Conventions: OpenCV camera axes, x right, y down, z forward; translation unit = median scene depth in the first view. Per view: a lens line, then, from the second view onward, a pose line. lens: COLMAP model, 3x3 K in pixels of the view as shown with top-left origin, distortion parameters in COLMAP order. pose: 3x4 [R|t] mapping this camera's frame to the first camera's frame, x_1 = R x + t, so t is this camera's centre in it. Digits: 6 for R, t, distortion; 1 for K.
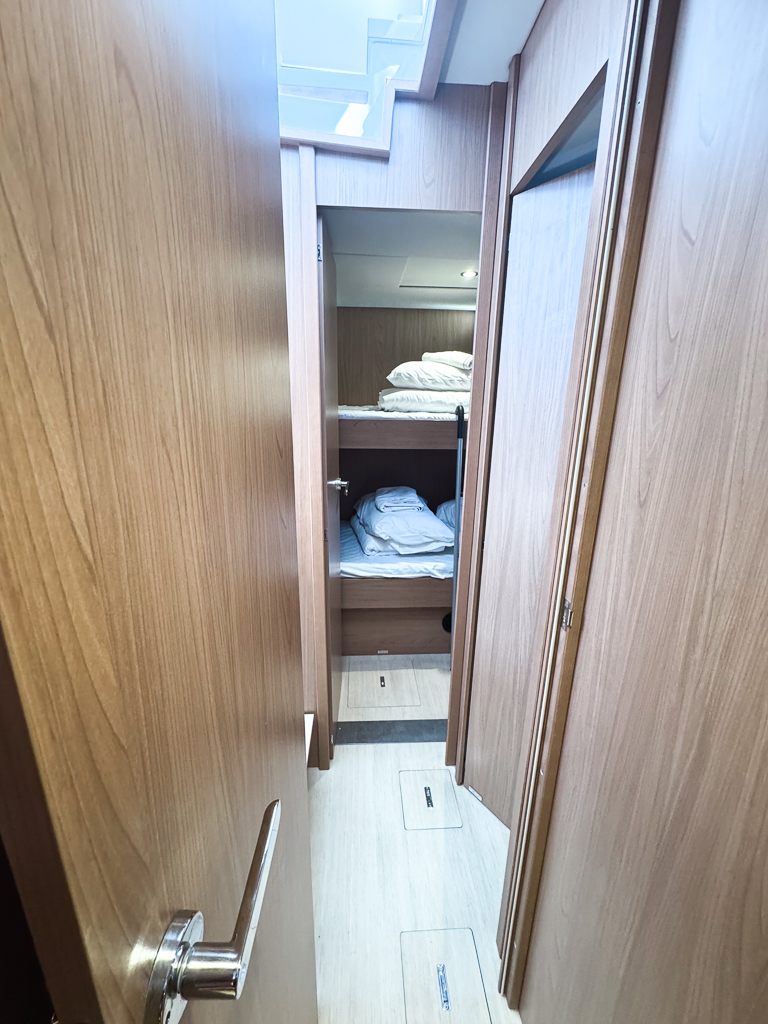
lens RADIAL K [[410.8, 0, 384.0], [0, 410.8, 512.0], [0, 0, 1]] dist [-0.002581, -0.000059]
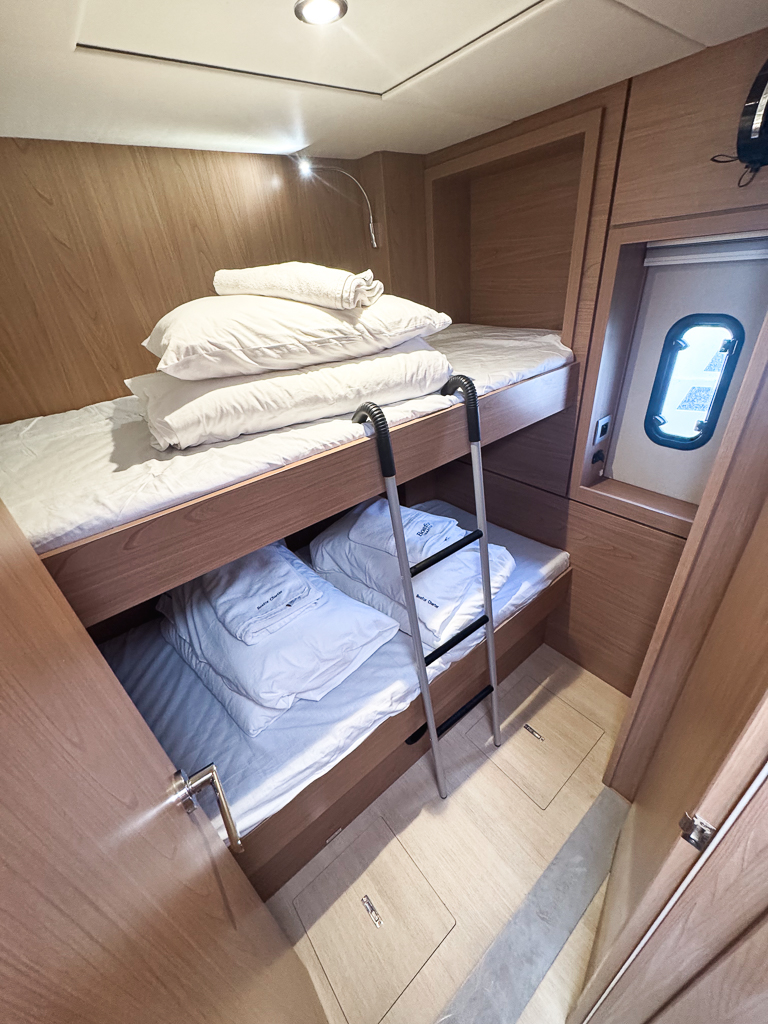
lens RADIAL K [[410.8, 0, 384.0], [0, 410.8, 512.0], [0, 0, 1]] dist [-0.002581, -0.000059]
pose [[0.813837, -0.369732, 0.448294, -0.038864], [0.251073, 0.919474, 0.302540, -0.266813], [-0.524053, -0.133664, 0.841131, 0.577065]]
